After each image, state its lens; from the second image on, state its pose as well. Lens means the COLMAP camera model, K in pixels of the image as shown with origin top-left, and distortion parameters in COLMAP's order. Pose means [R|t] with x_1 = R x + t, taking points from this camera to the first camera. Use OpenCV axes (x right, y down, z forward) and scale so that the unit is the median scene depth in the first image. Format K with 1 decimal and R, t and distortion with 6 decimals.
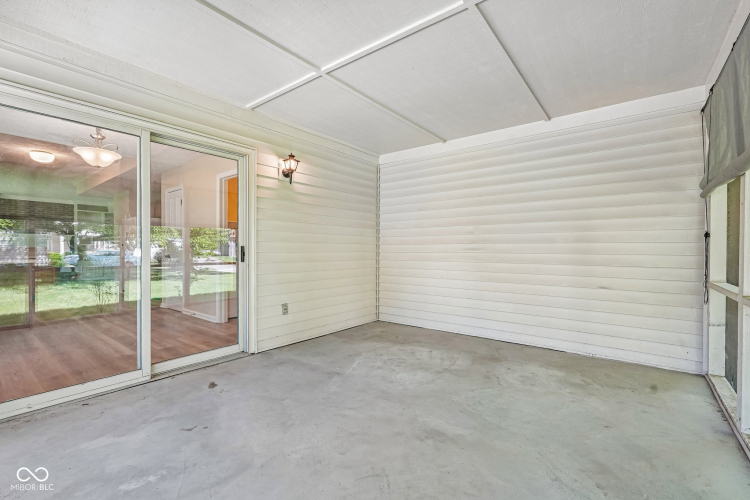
lens RADIAL K [[334.4, 0, 371.9], [0, 334.4, 249.4], [0, 0, 1]] dist [-0.010581, 0.000339]
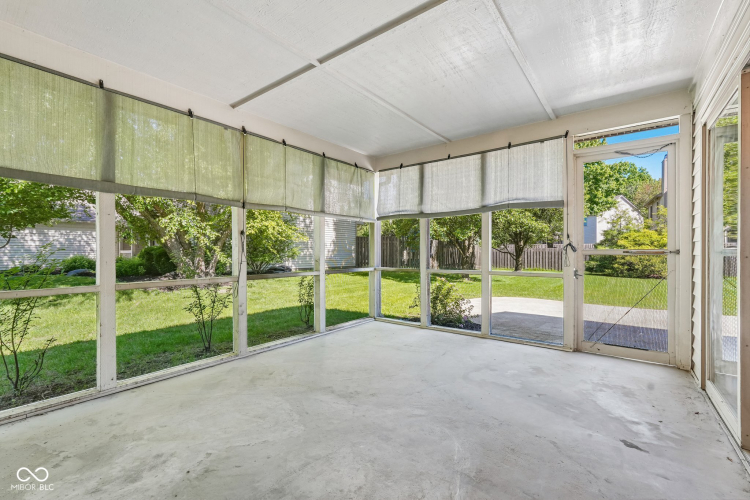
lens RADIAL K [[327.8, 0, 374.3], [0, 327.8, 250.8], [0, 0, 1]] dist [-0.015908, 0.007418]
pose [[-0.999817, -0.003285, -0.018861, 0.067352], [-0.003223, 0.999989, -0.003341, 0.004507], [0.018871, -0.003280, -0.999817, 1.529921]]
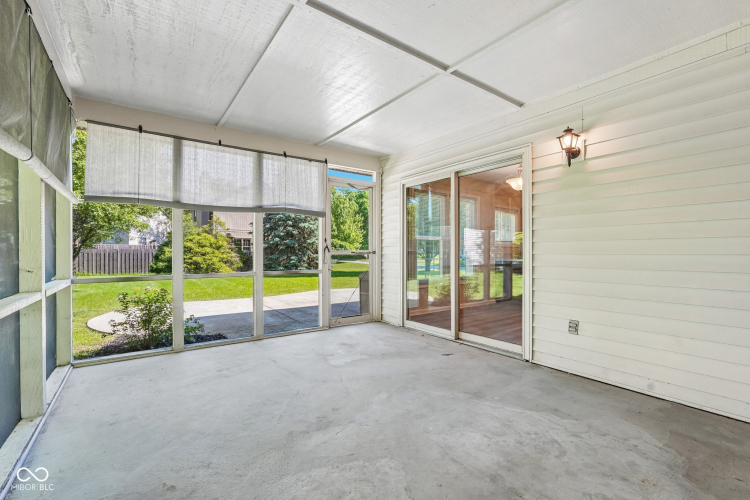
lens RADIAL K [[327.8, 0, 374.3], [0, 327.8, 250.8], [0, 0, 1]] dist [-0.015908, 0.007418]
pose [[-0.264357, -0.007326, -0.964397, 0.776646], [0.001393, 0.999967, -0.007978, 0.006853], [0.964424, -0.003452, -0.264338, 0.974112]]
